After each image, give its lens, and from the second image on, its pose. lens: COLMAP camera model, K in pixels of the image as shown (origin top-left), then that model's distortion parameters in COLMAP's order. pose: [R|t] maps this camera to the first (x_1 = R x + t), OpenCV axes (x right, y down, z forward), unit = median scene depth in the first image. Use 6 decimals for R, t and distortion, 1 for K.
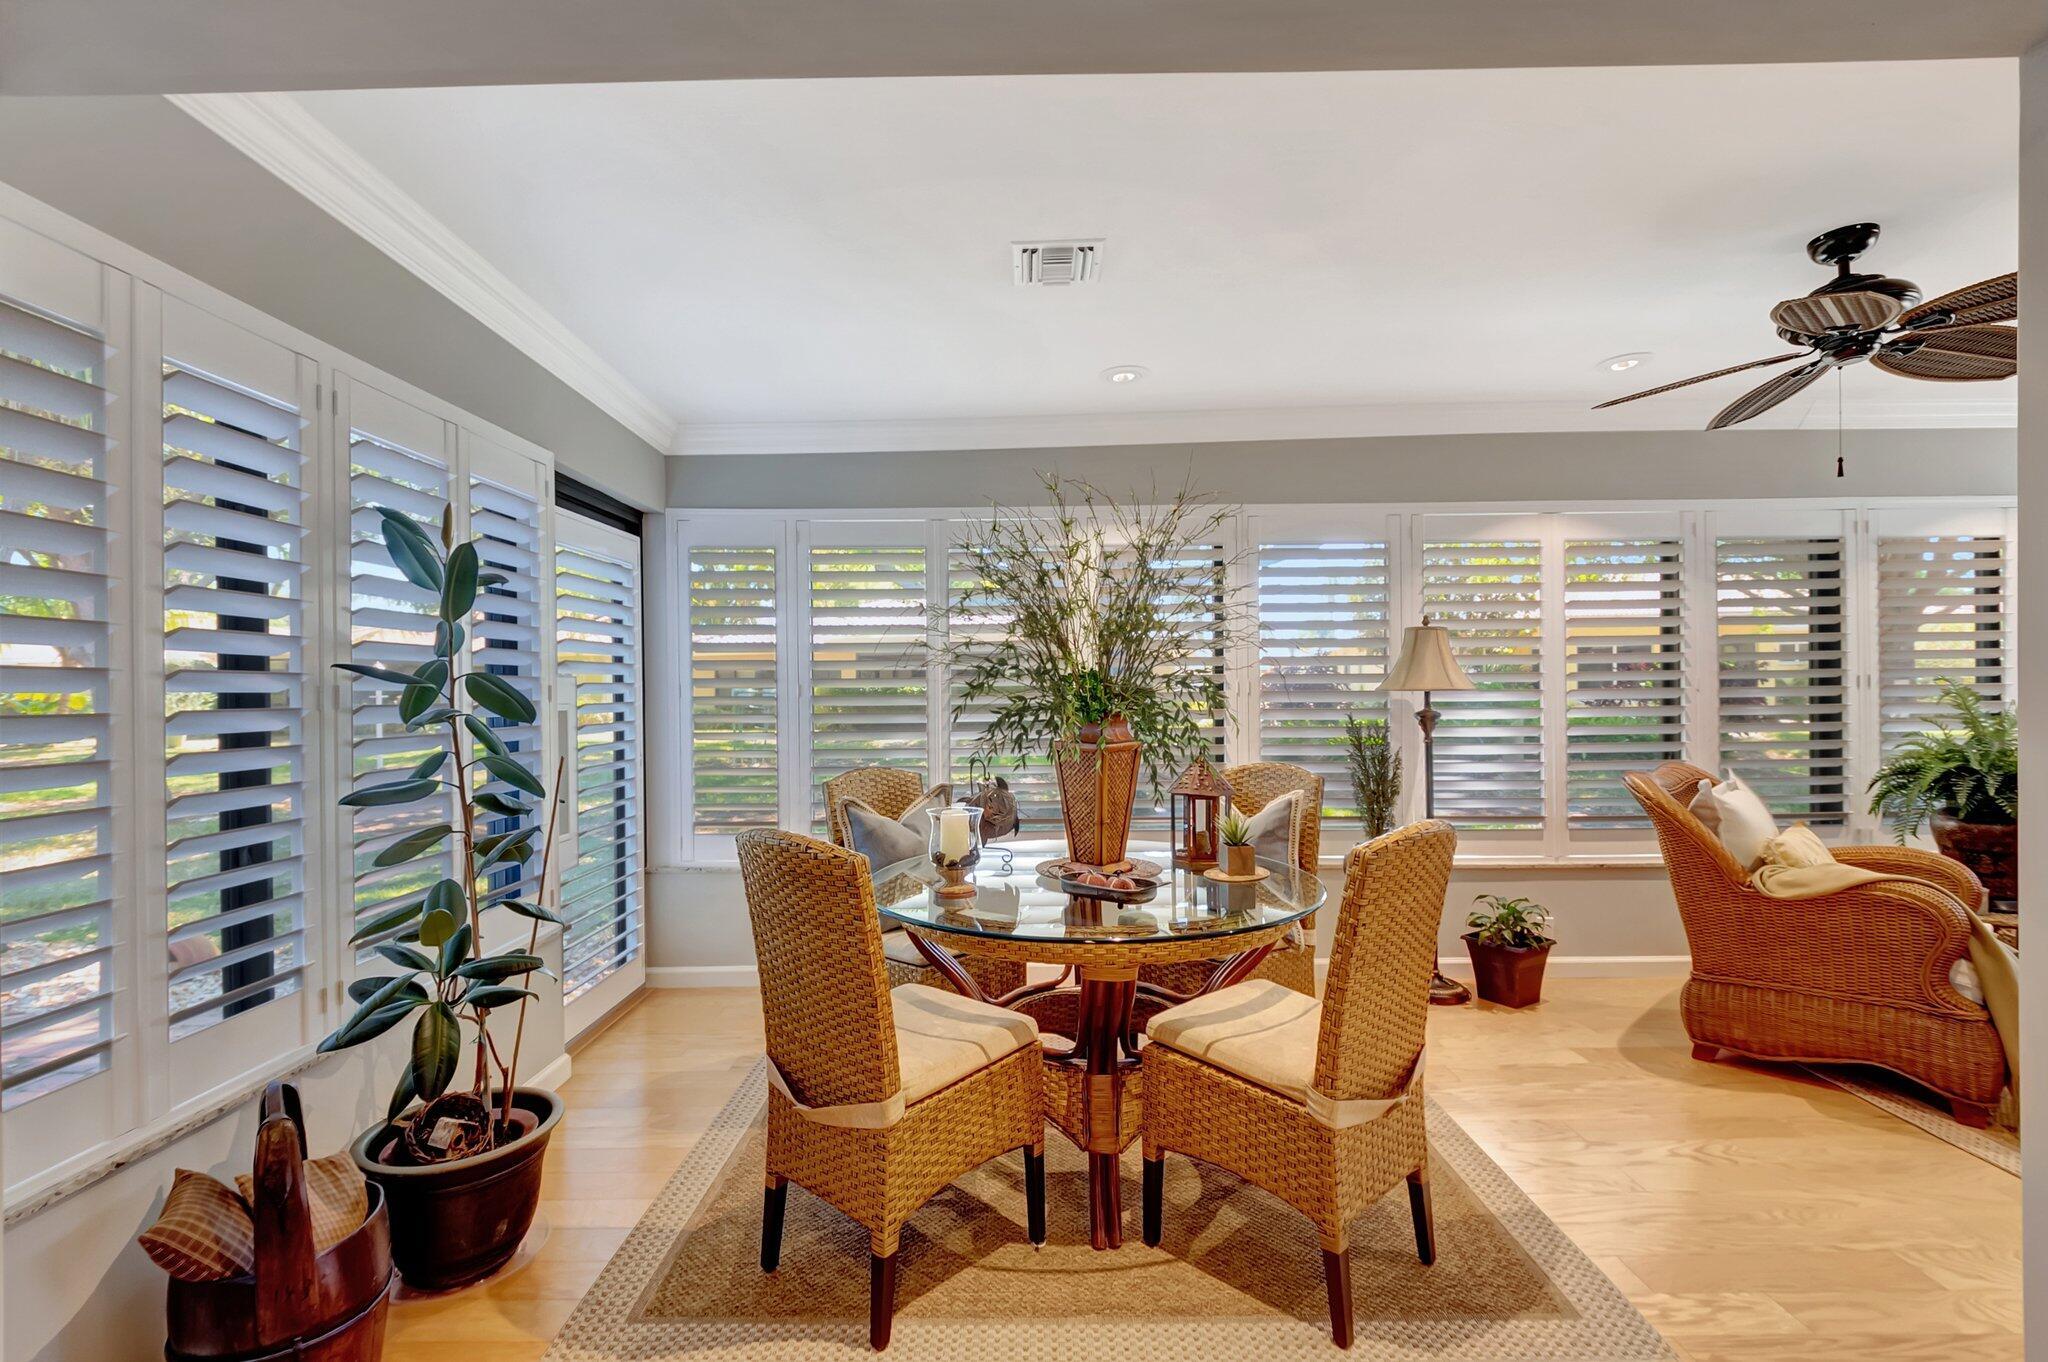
lens RADIAL K [[897.5, 0, 1020.5], [0, 897.5, 685.0], [0, 0, 1]] dist [-0.003503, -0.004602]
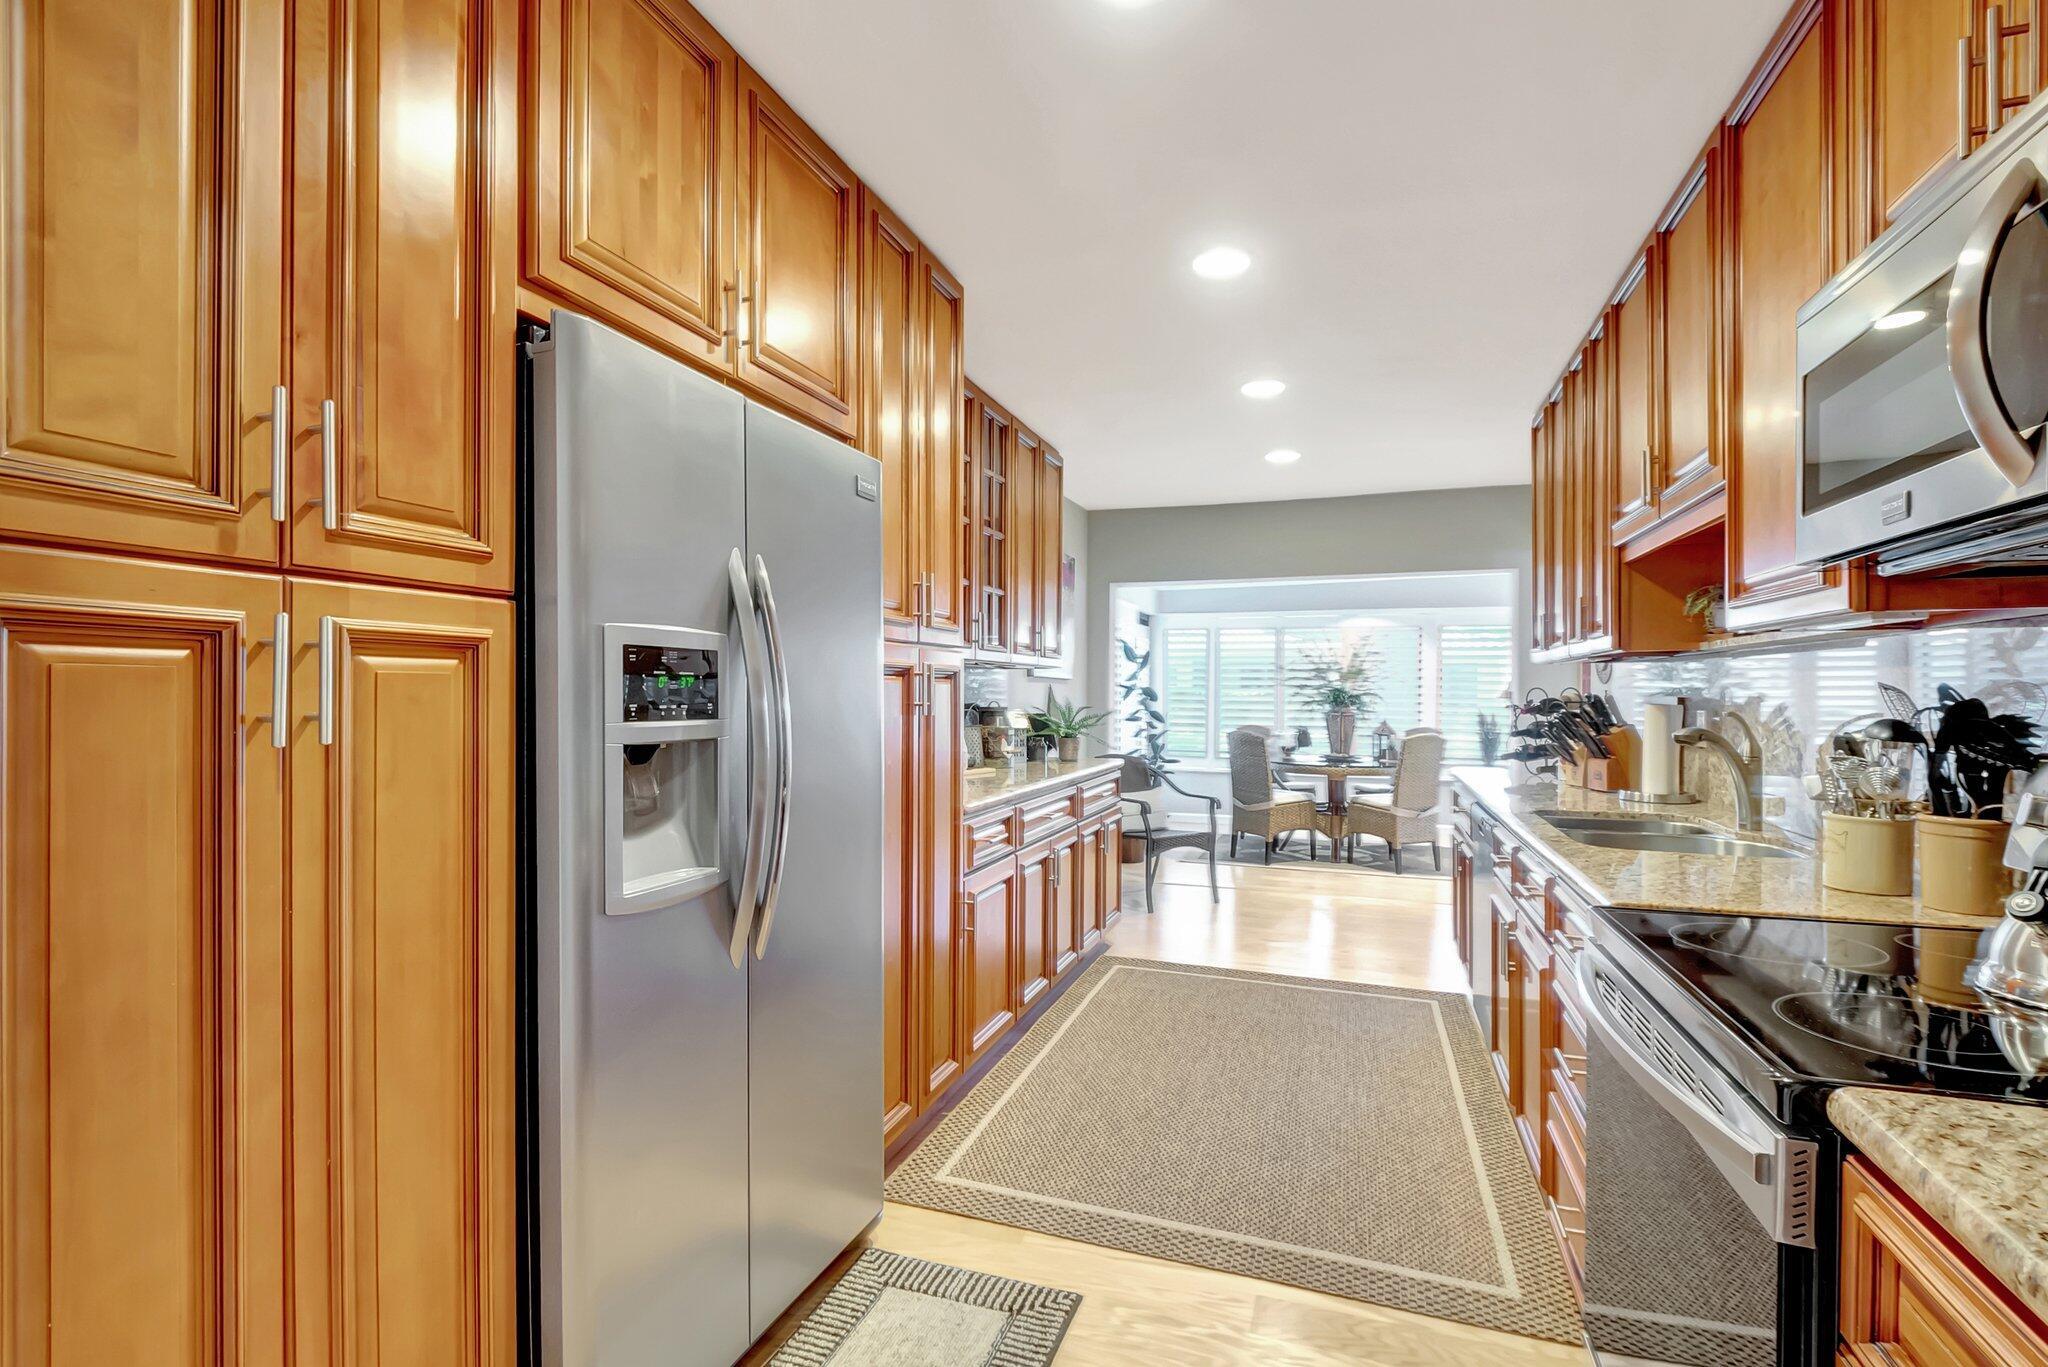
lens RADIAL K [[897.5, 0, 1023.7], [0, 897.5, 683.6], [0, 0, 1]] dist [-0.003503, -0.004602]
pose [[0.942872, 0.014282, -0.332849, 0.089972], [-0.016543, 0.999855, -0.003962, -0.002451], [0.332744, 0.009242, 0.942972, -2.154738]]
